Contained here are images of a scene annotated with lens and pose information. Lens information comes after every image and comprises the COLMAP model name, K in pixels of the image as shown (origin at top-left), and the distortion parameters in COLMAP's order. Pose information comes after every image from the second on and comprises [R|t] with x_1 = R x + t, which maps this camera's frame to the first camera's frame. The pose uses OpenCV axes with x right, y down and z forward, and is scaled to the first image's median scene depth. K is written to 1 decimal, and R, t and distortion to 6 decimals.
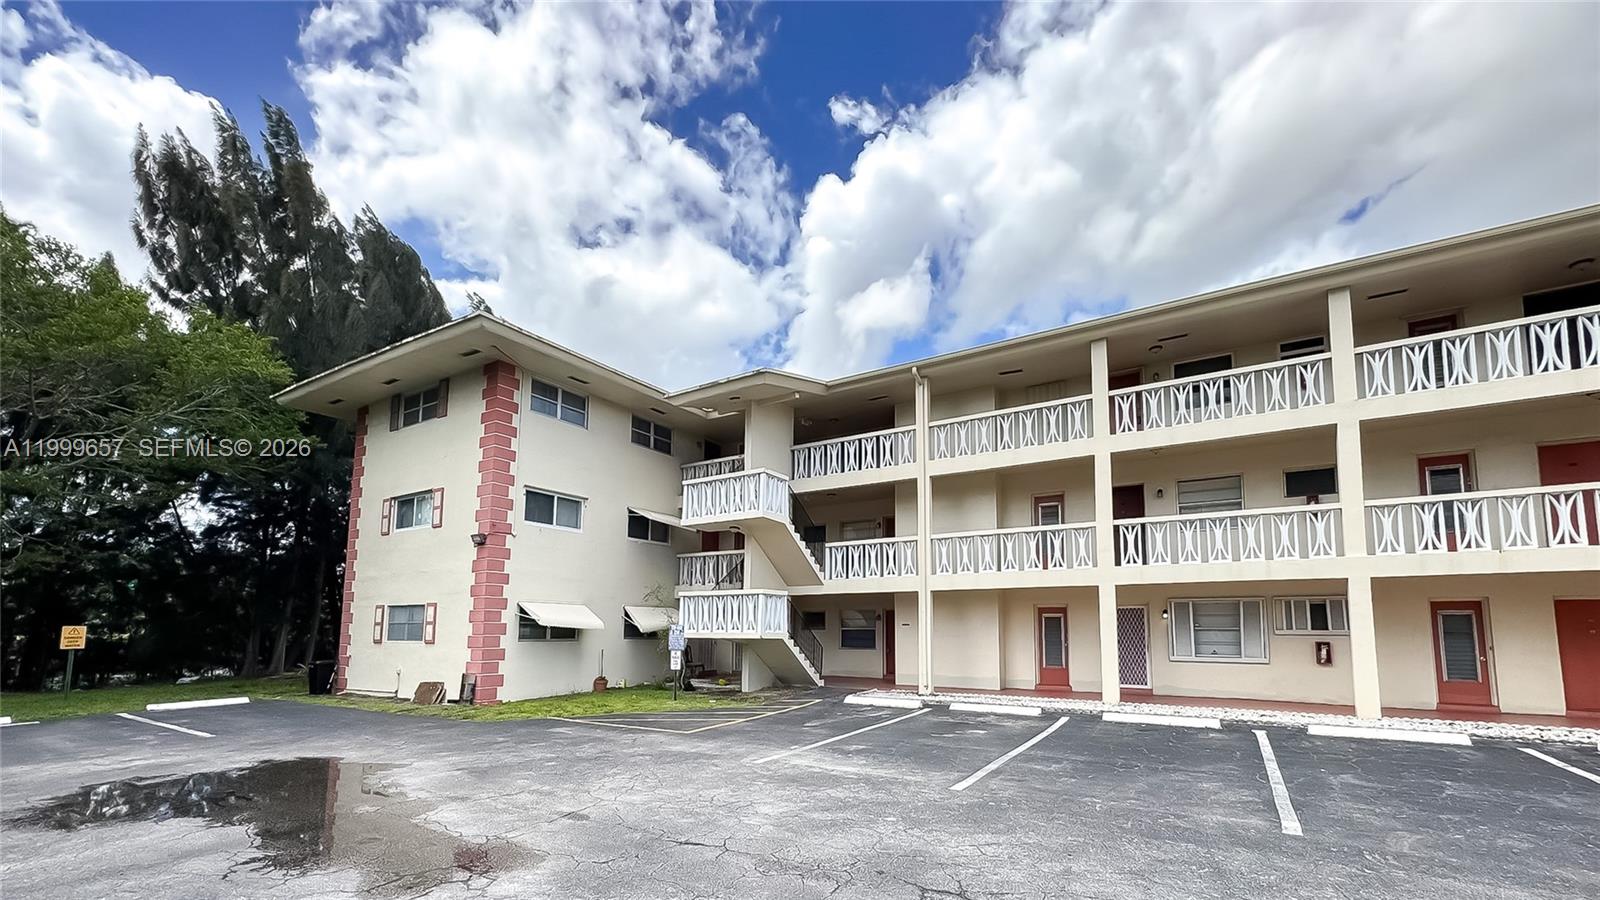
lens RADIAL K [[648.9, 0, 797.5], [0, 648.9, 460.4], [0, 0, 1]] dist [0.012933, -0.000067]
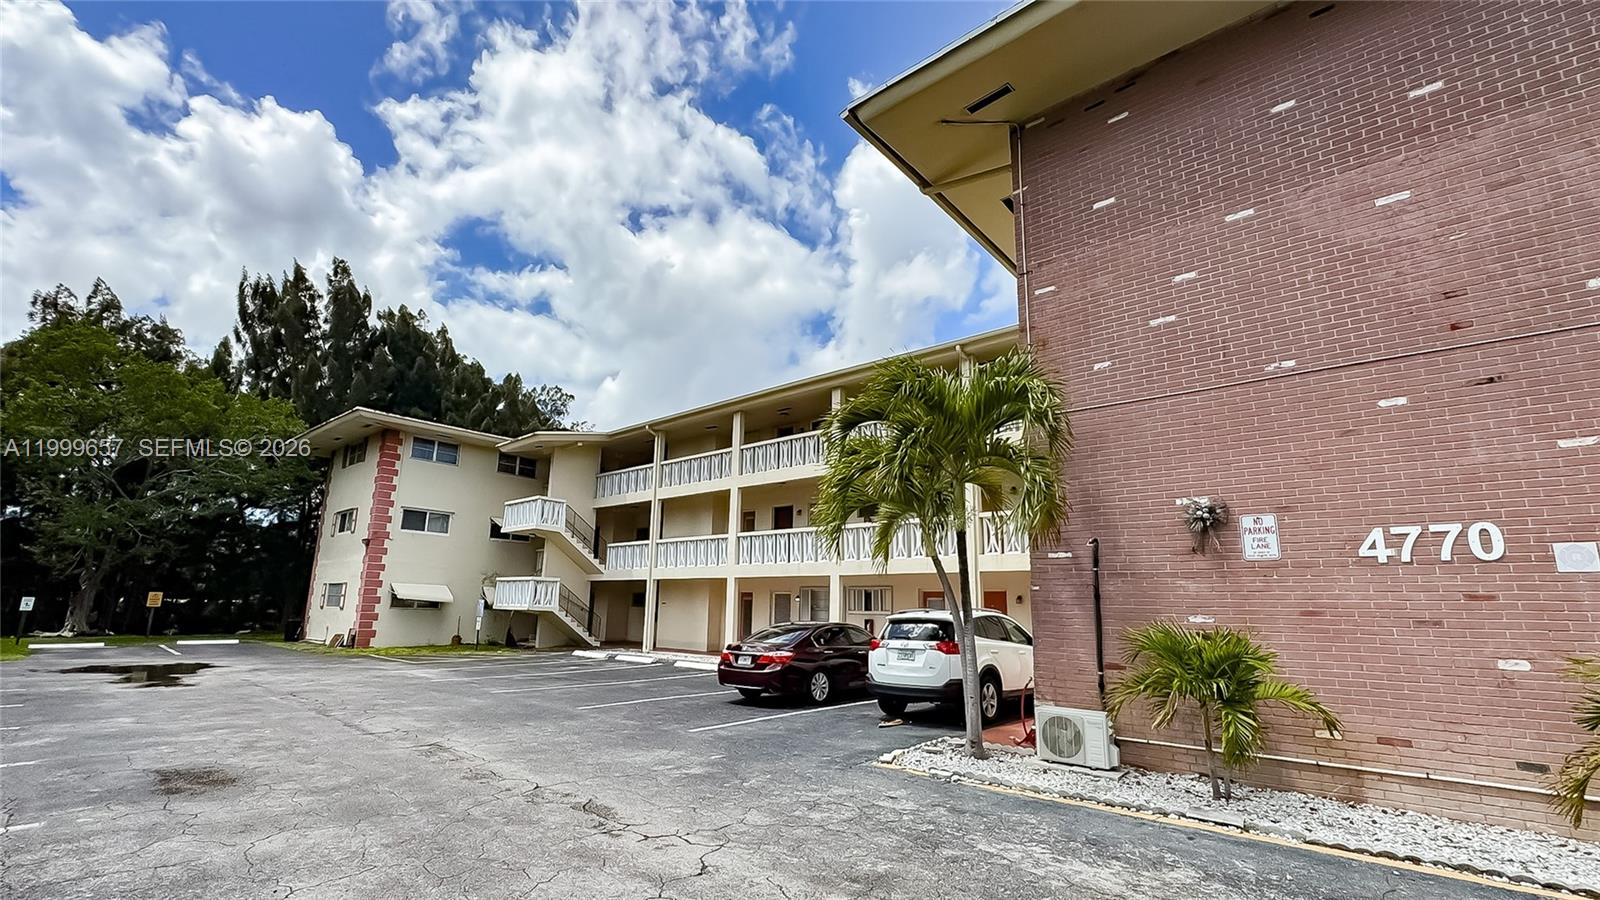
lens RADIAL K [[663.9, 0, 800.0], [0, 663.9, 450.0], [0, 0, 1]] dist [-0.022105, 0.000012]
pose [[0.994338, -0.014837, -0.105220, 0.615322], [0.016906, 0.999680, 0.018795, -0.098289], [0.104908, -0.020467, 0.994271, -0.381469]]
